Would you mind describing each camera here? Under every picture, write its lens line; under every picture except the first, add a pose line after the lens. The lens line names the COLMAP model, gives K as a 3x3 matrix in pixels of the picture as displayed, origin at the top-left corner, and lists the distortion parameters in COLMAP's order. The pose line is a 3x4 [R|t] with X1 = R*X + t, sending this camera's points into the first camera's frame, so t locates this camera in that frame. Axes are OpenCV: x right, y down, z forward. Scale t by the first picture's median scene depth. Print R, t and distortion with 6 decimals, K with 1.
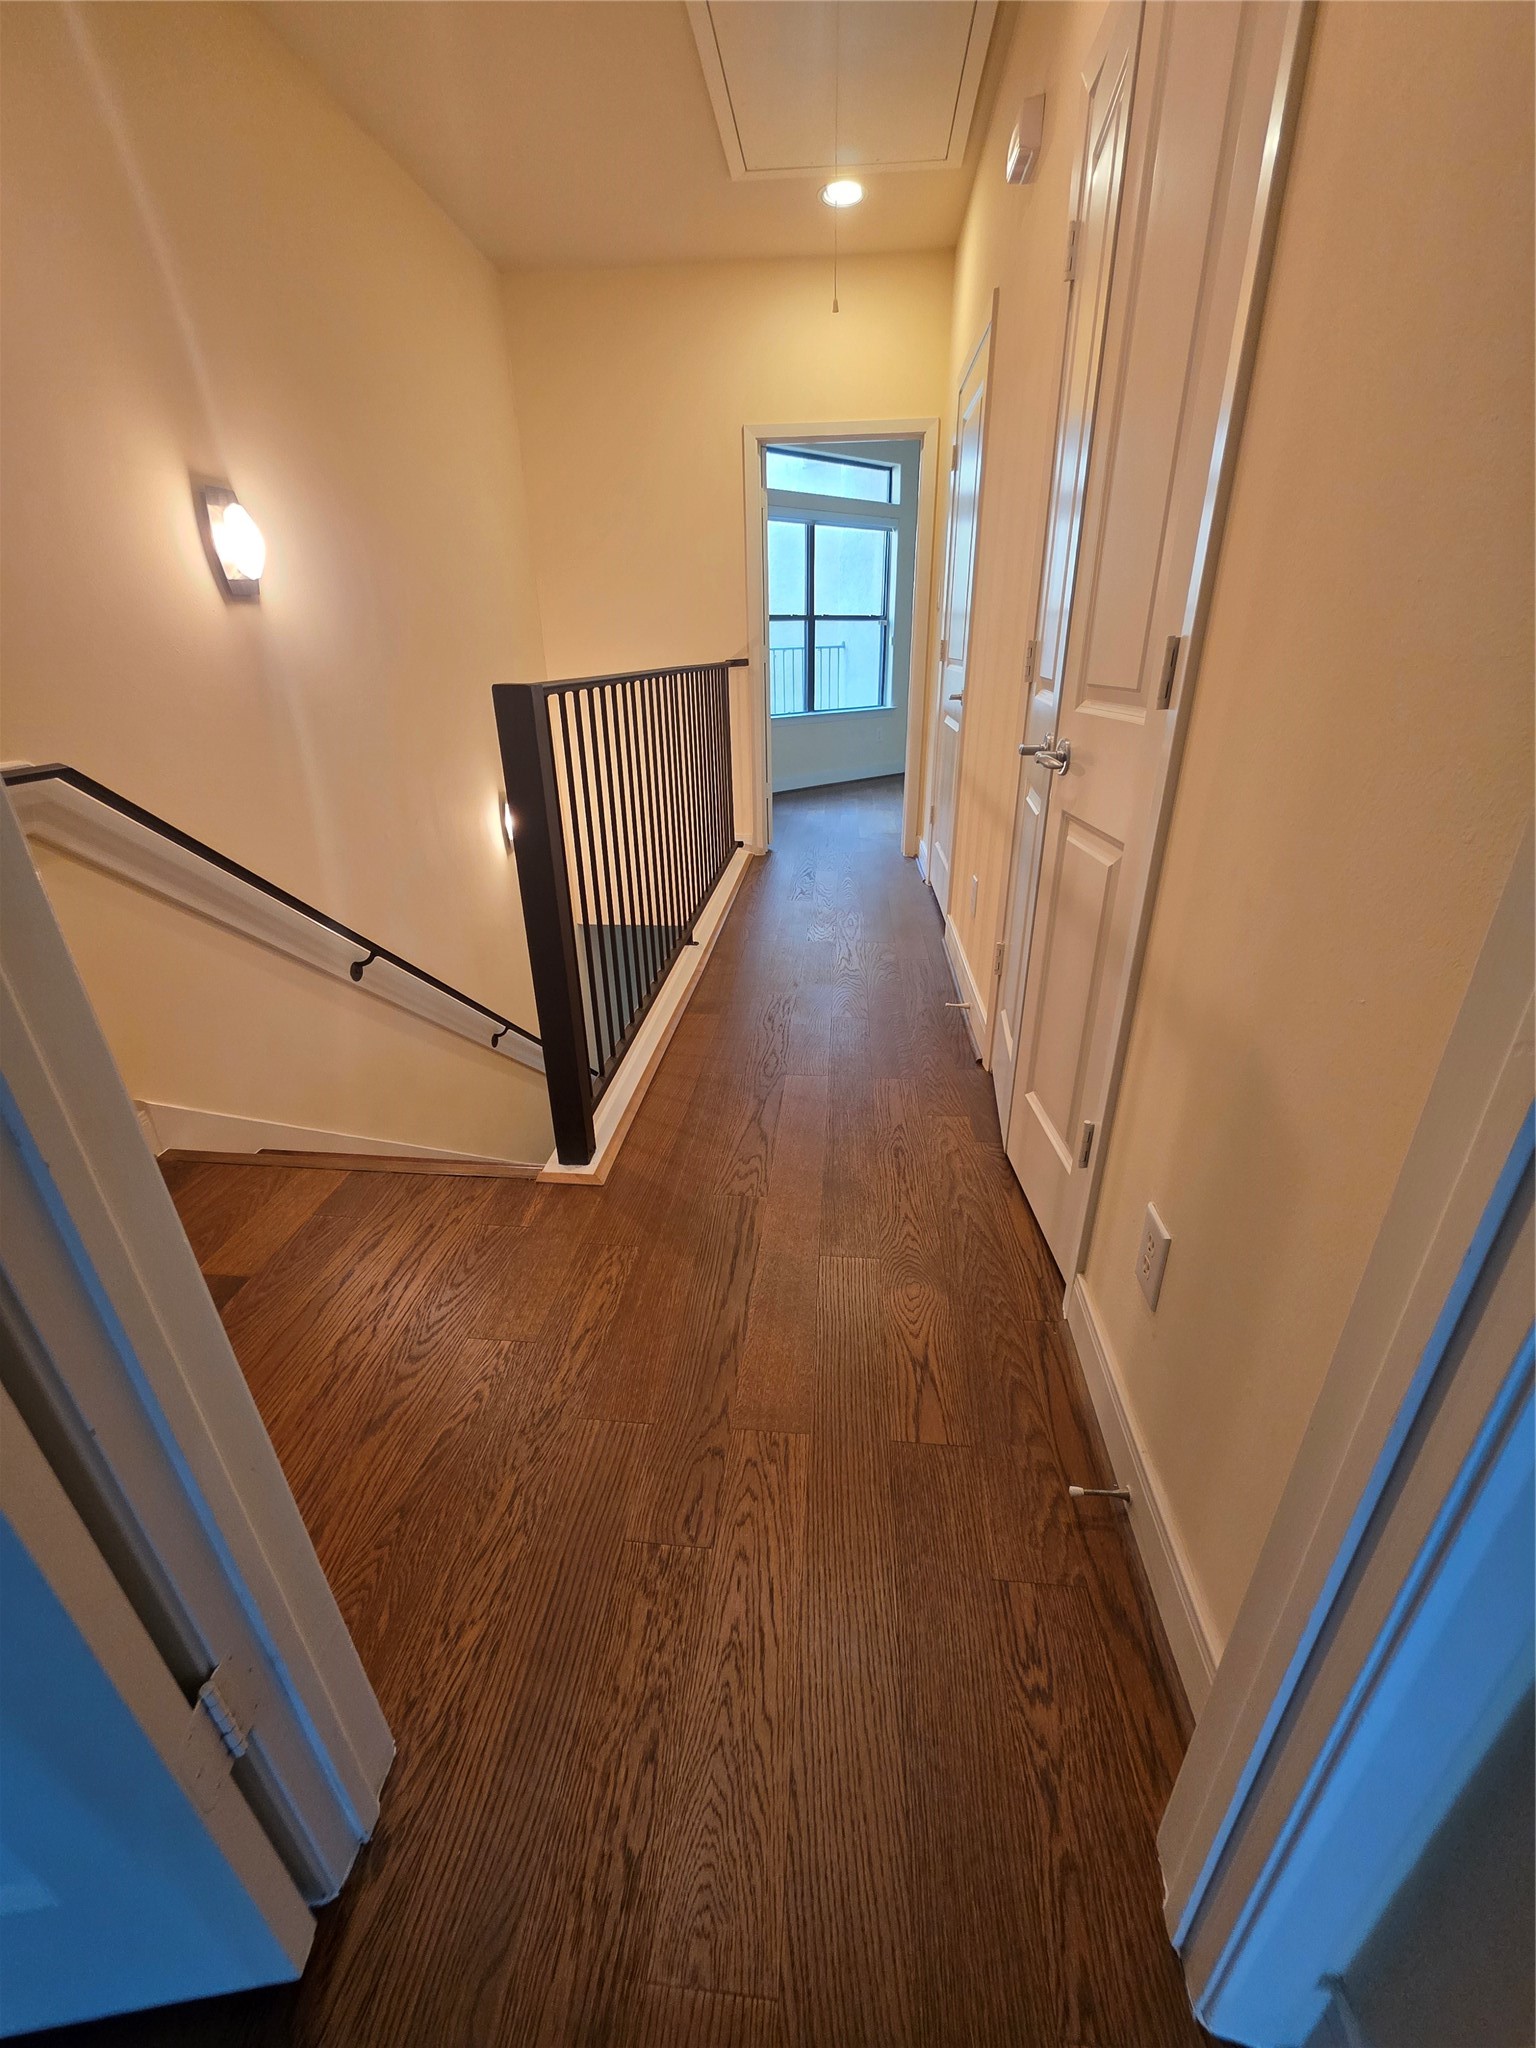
lens RADIAL K [[816.9, 0, 770.4], [0, 816.9, 1027.2], [0, 0, 1]] dist [-0.001659, -0.000345]
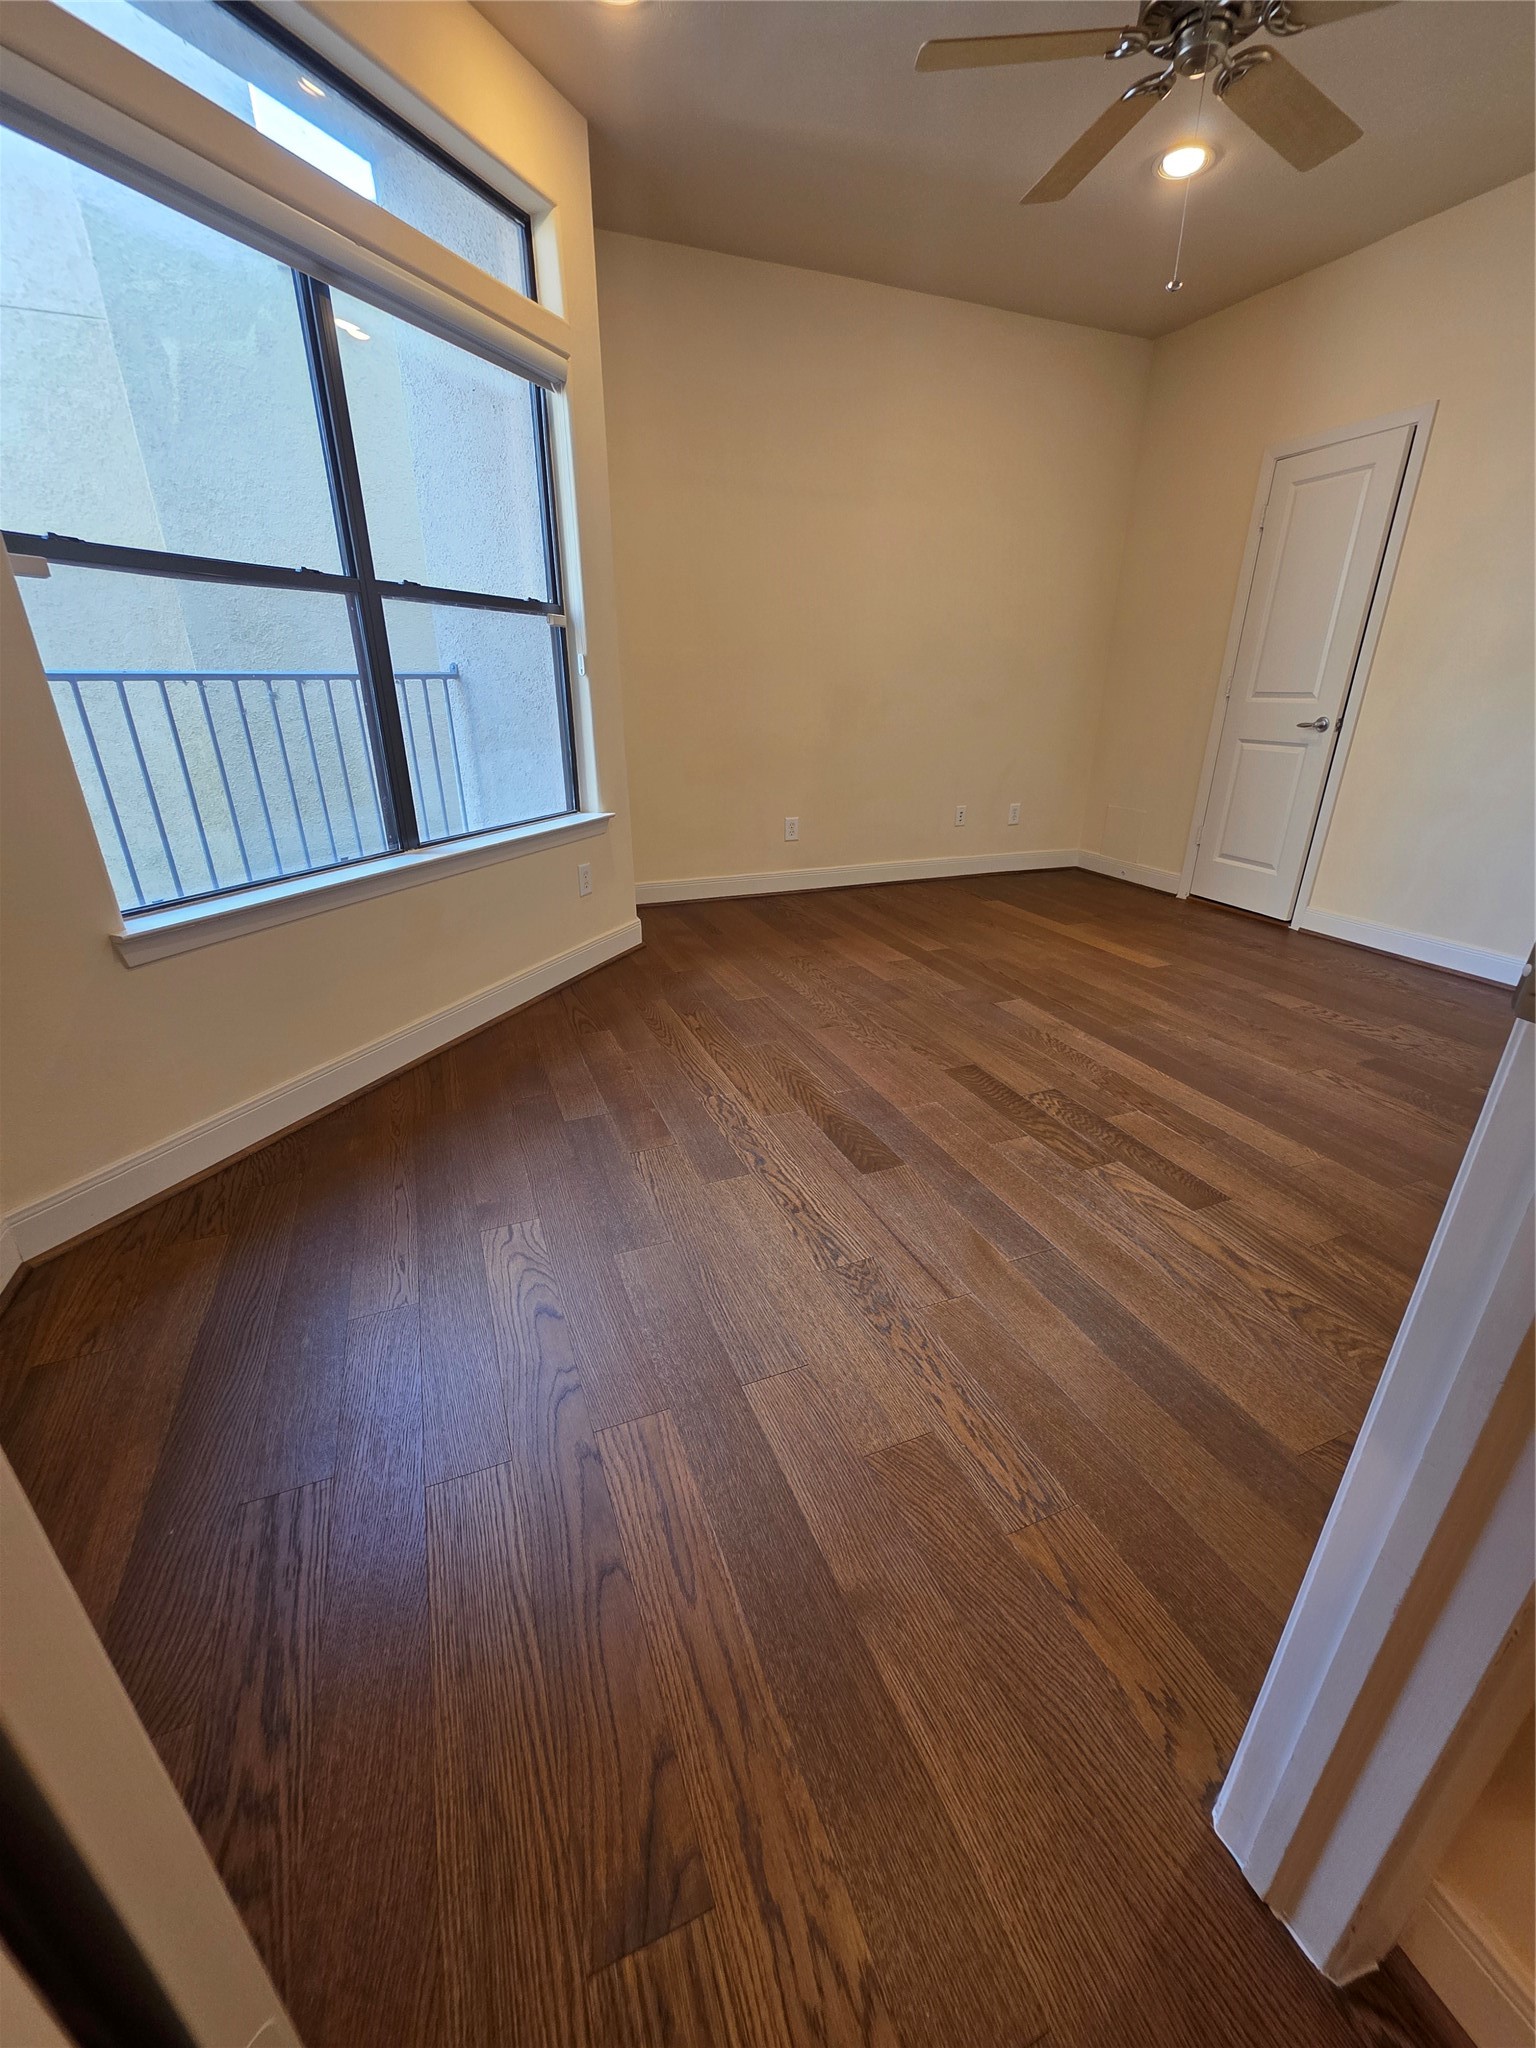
lens RADIAL K [[816.9, 0, 773.6], [0, 816.9, 1027.7], [0, 0, 1]] dist [-0.001659, -0.000345]
pose [[0.887355, -0.162874, 0.431362, 0.023188], [0.177648, 0.984075, 0.006130, -0.283788], [-0.425491, 0.071191, 0.902158, 0.612821]]
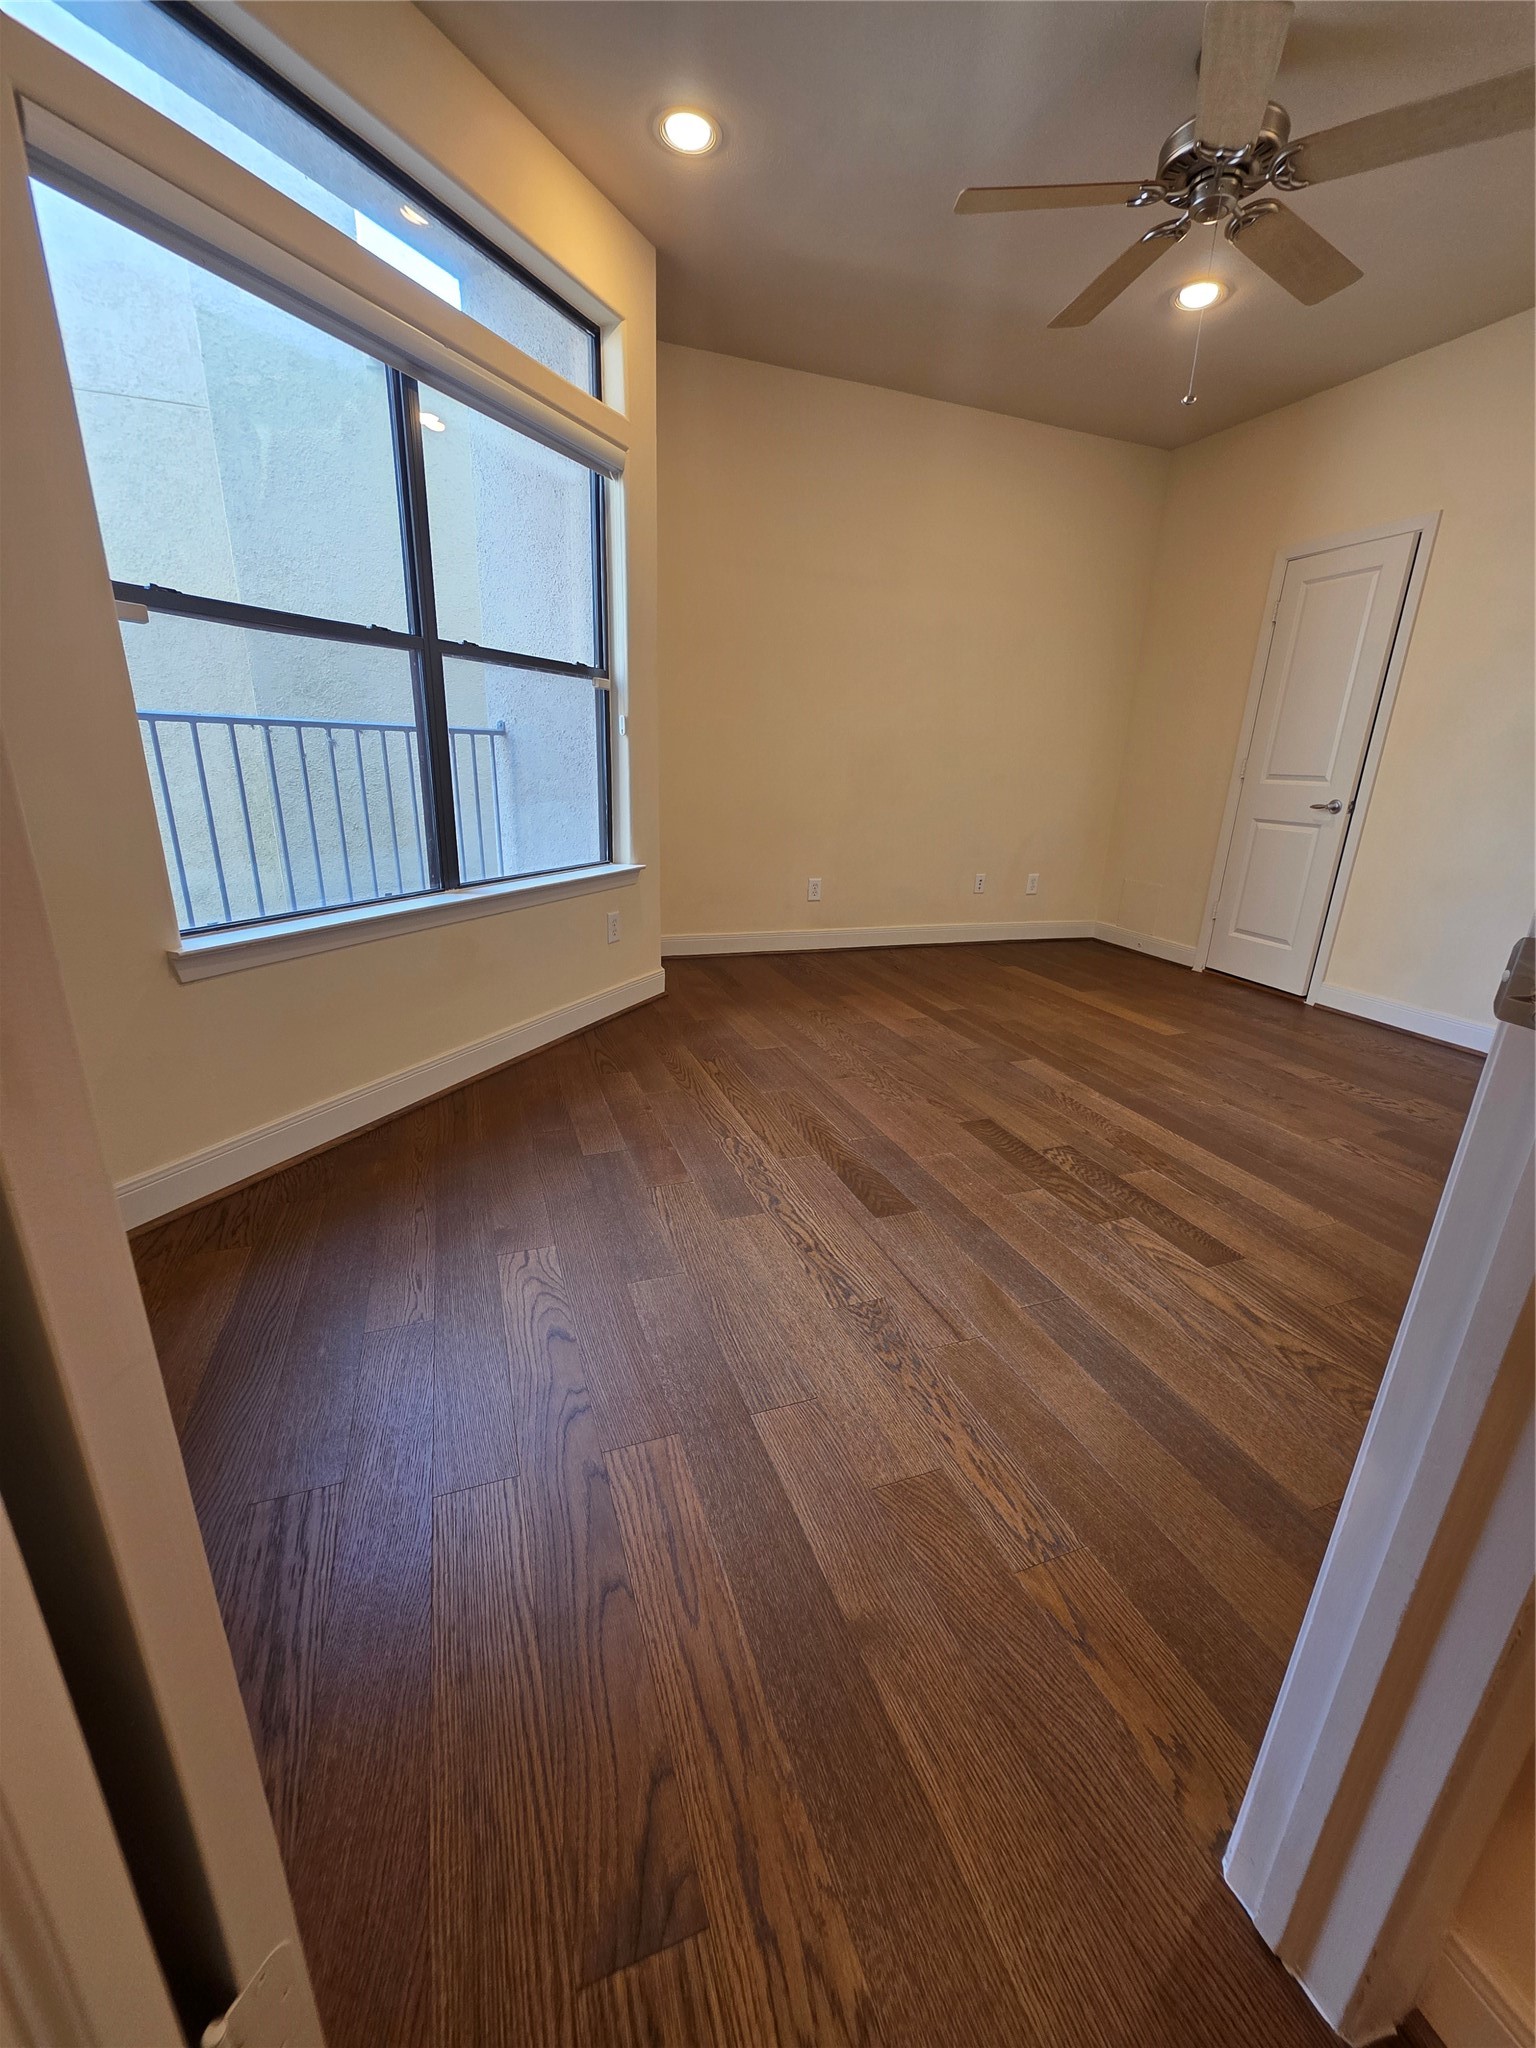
lens RADIAL K [[816.9, 0, 772.4], [0, 816.9, 1029.8], [0, 0, 1]] dist [-0.001659, -0.000345]
pose [[0.900274, -0.092692, 0.425341, 0.016593], [0.136994, 0.987751, -0.074705, -0.275058], [-0.413207, 0.125524, 0.901945, 0.608114]]
